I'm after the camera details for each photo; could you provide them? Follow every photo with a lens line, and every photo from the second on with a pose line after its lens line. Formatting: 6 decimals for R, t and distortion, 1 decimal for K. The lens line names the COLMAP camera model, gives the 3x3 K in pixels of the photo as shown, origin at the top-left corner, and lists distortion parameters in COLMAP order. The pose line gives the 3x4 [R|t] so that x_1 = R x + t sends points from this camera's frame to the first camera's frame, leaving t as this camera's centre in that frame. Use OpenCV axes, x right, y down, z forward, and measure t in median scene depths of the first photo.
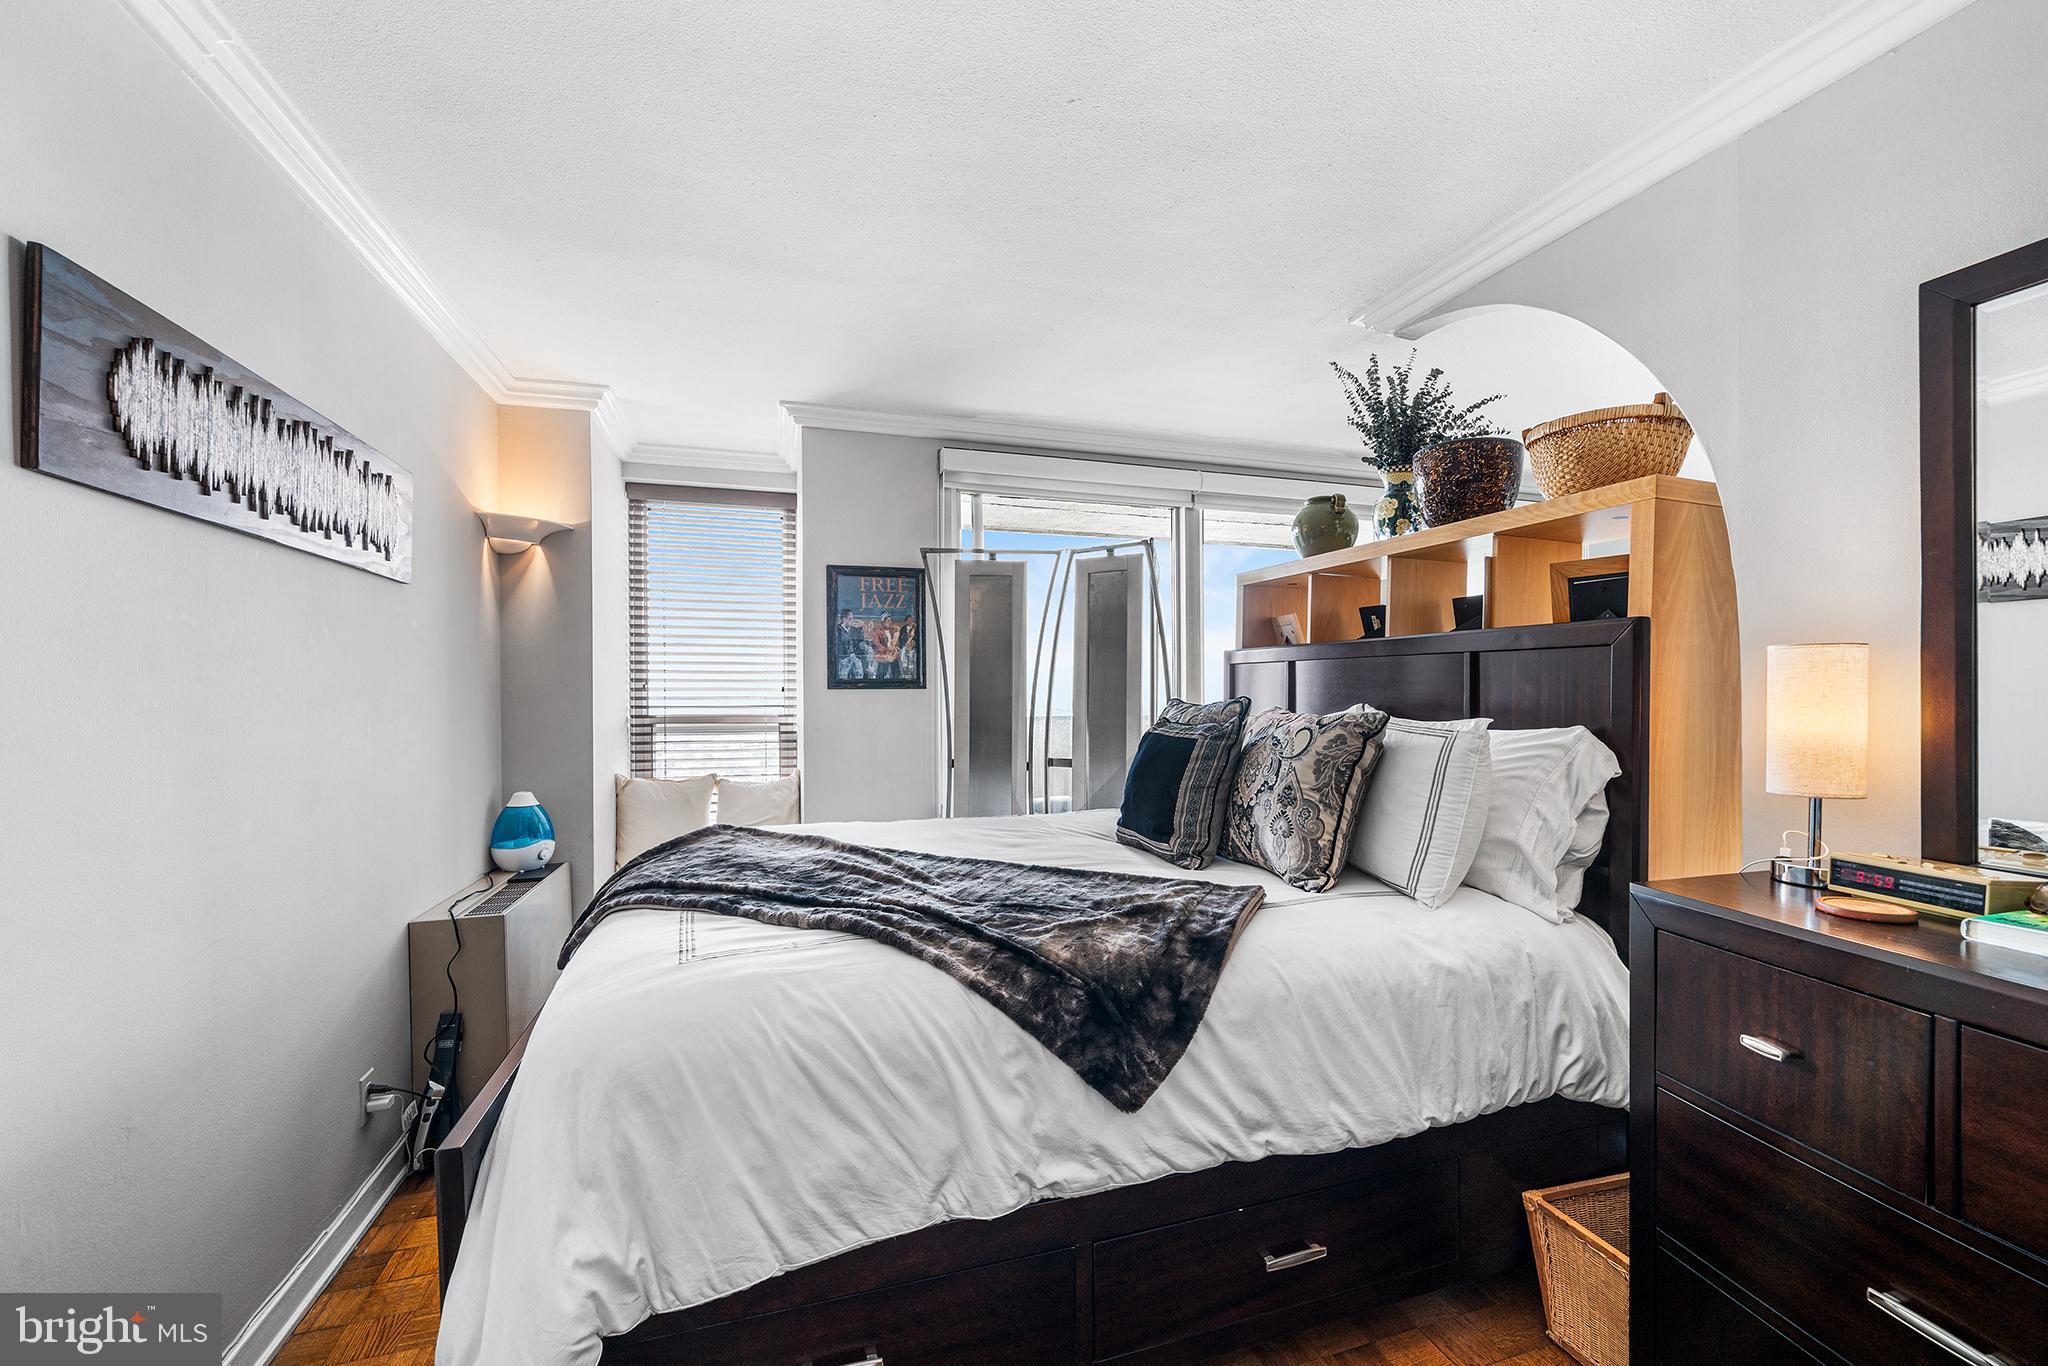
lens RADIAL K [[812.1, 0, 1027.9], [0, 812.1, 703.8], [0, 0, 1]] dist [-0.001530, -0.000317]
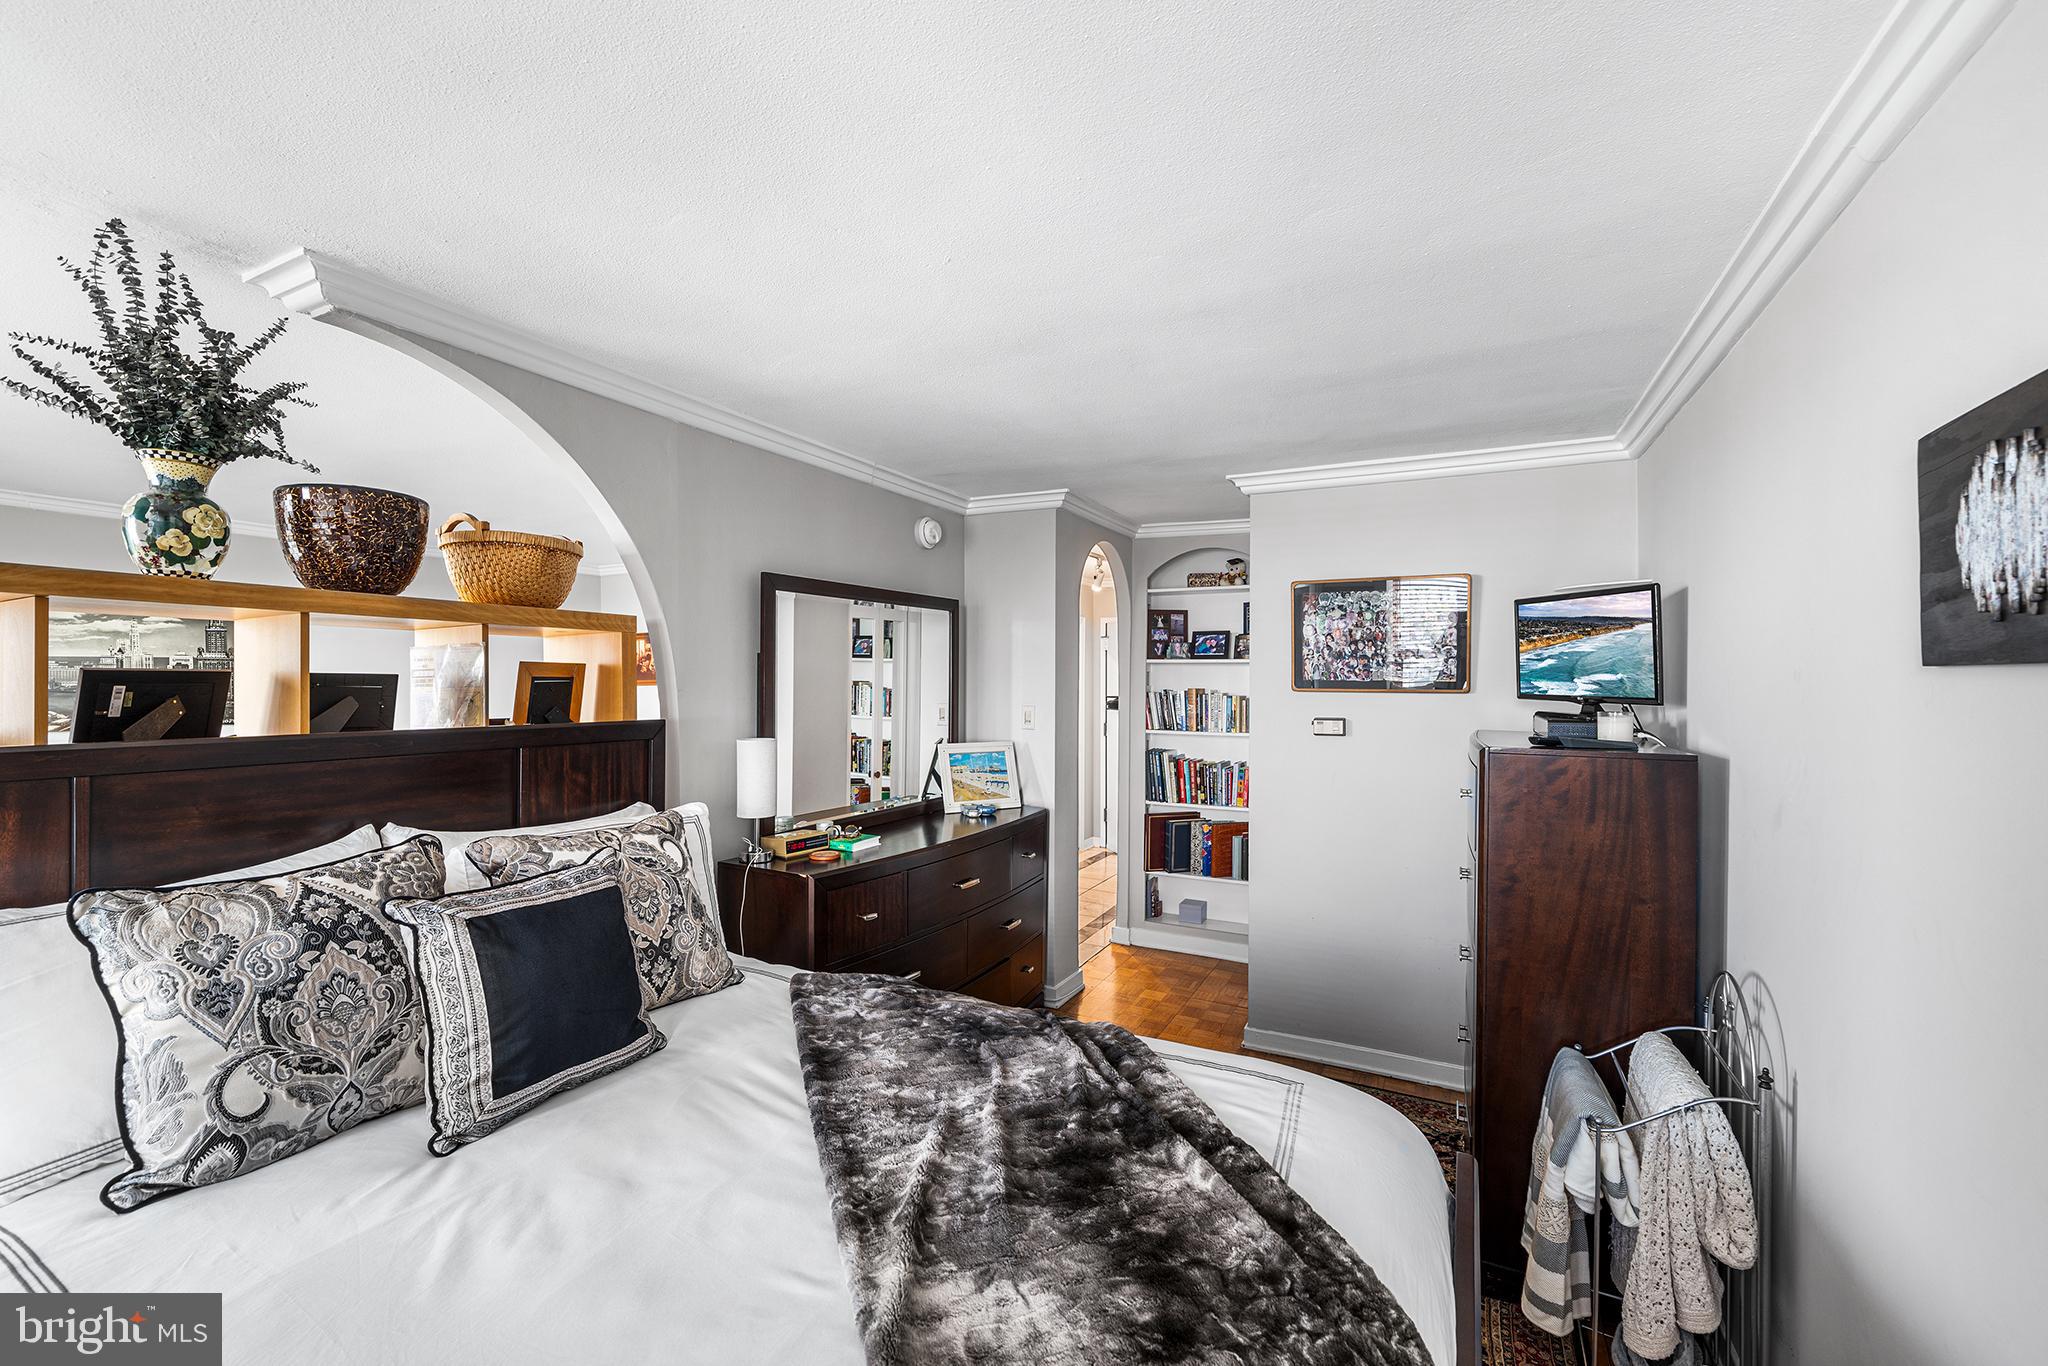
lens RADIAL K [[862.2, 0, 1024.0], [0, 862.2, 683.0], [0, 0, 1]] dist [-0.001051, -0.000163]
pose [[-0.717195, -0.005688, 0.696849, -0.685035], [0.006842, 0.999861, 0.015204, -0.171082], [-0.696839, 0.015672, -0.717056, 1.477356]]
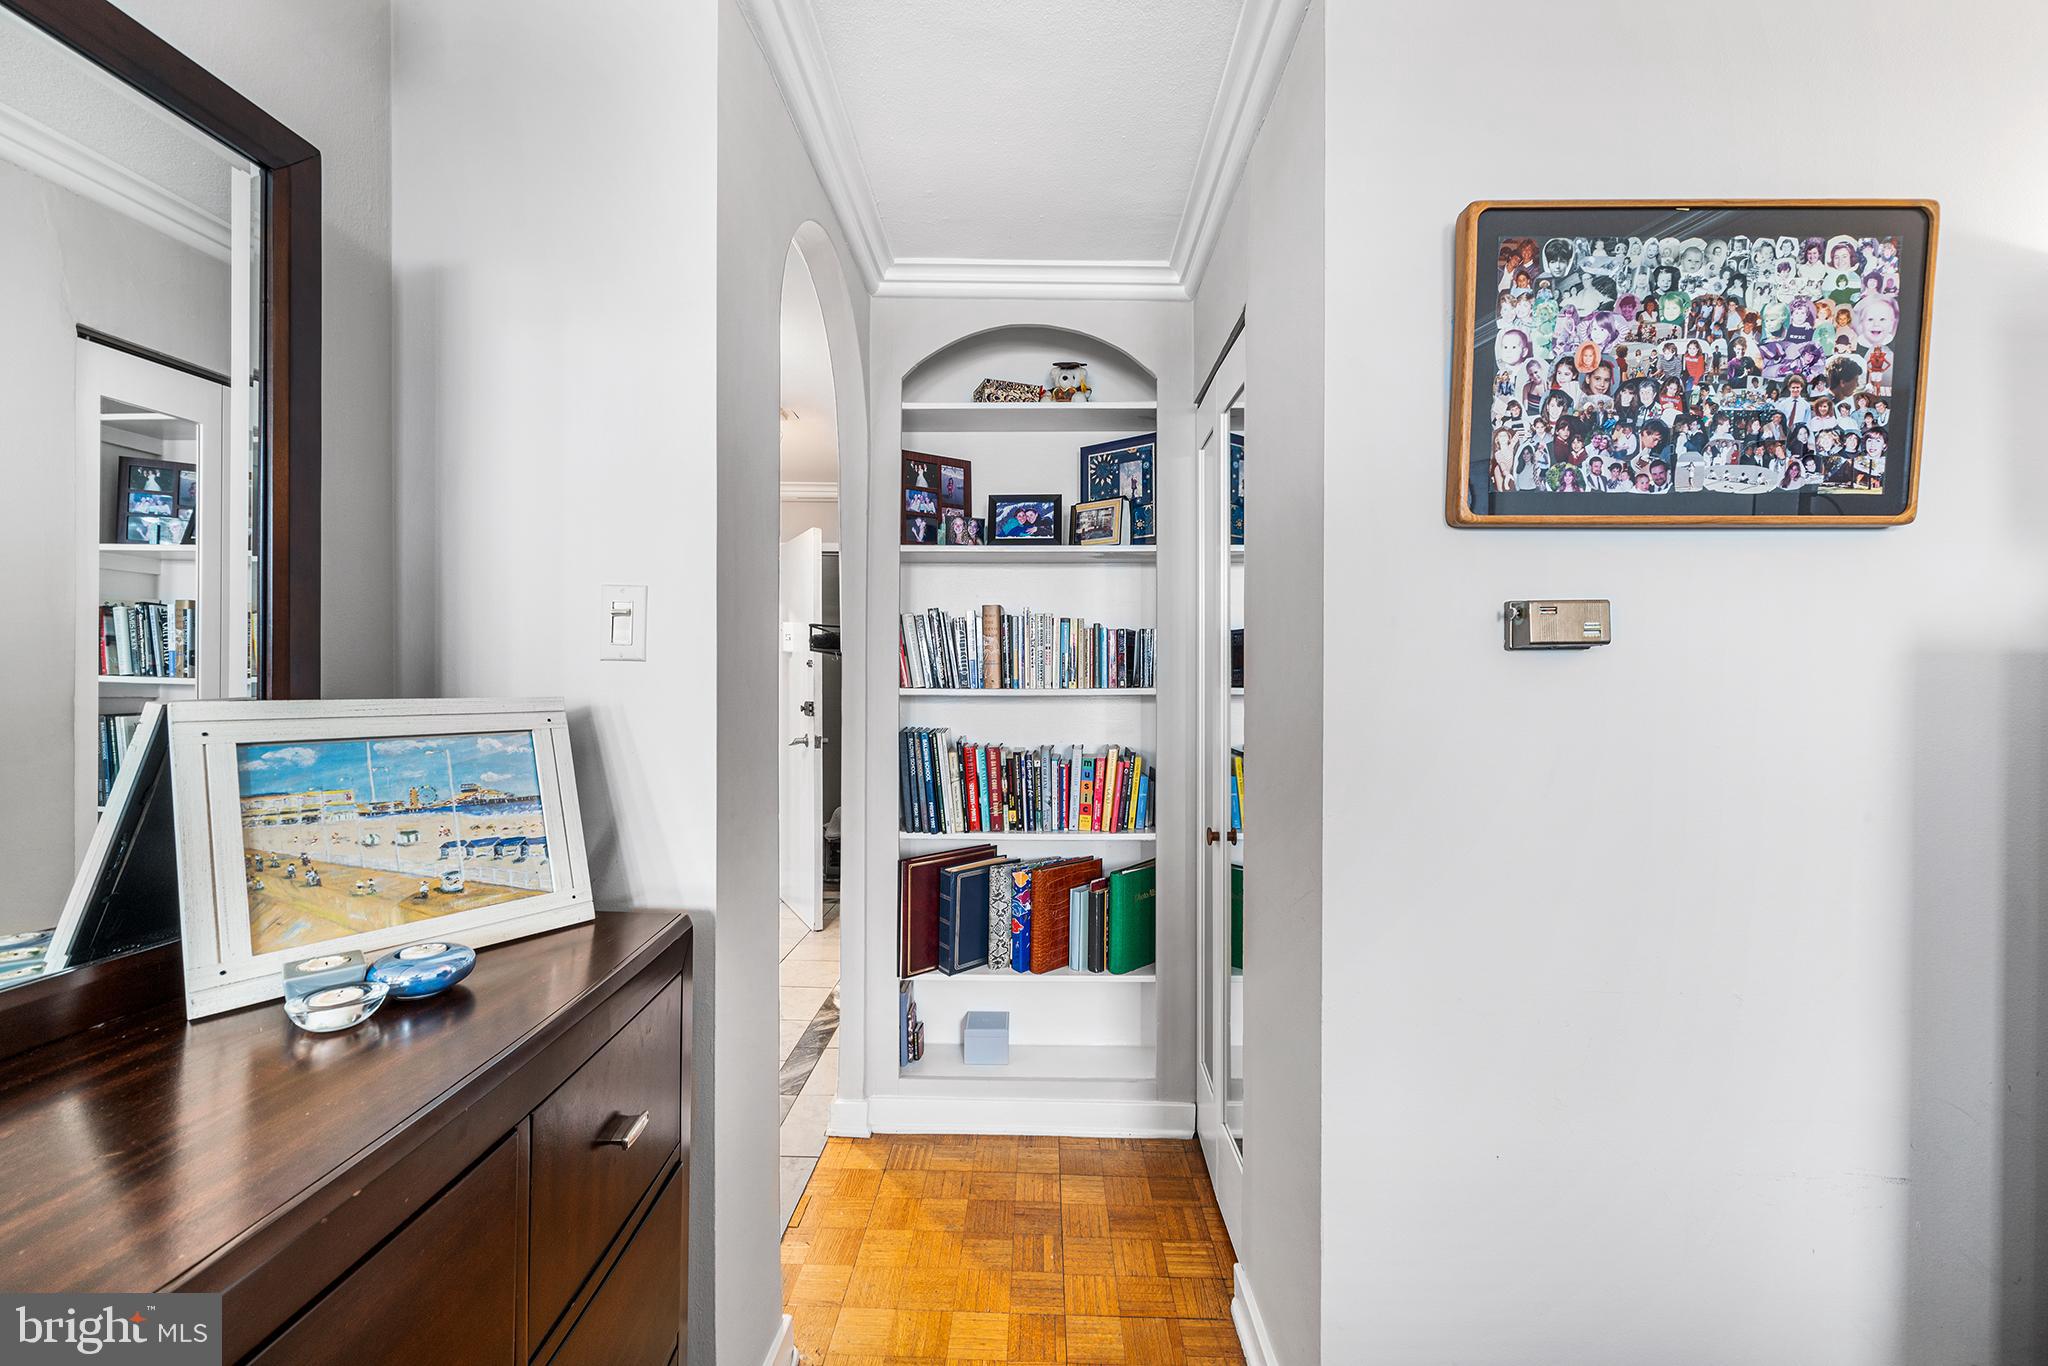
lens RADIAL K [[798.9, 0, 1024.0], [0, 798.9, 683.0], [0, 0, 1]] dist [-0.000633, 0.000230]
pose [[-0.947168, -0.002025, 0.320732, 0.327850], [0.003429, 0.999859, 0.016438, -0.010844], [-0.320720, 0.016670, -0.947027, 0.399690]]
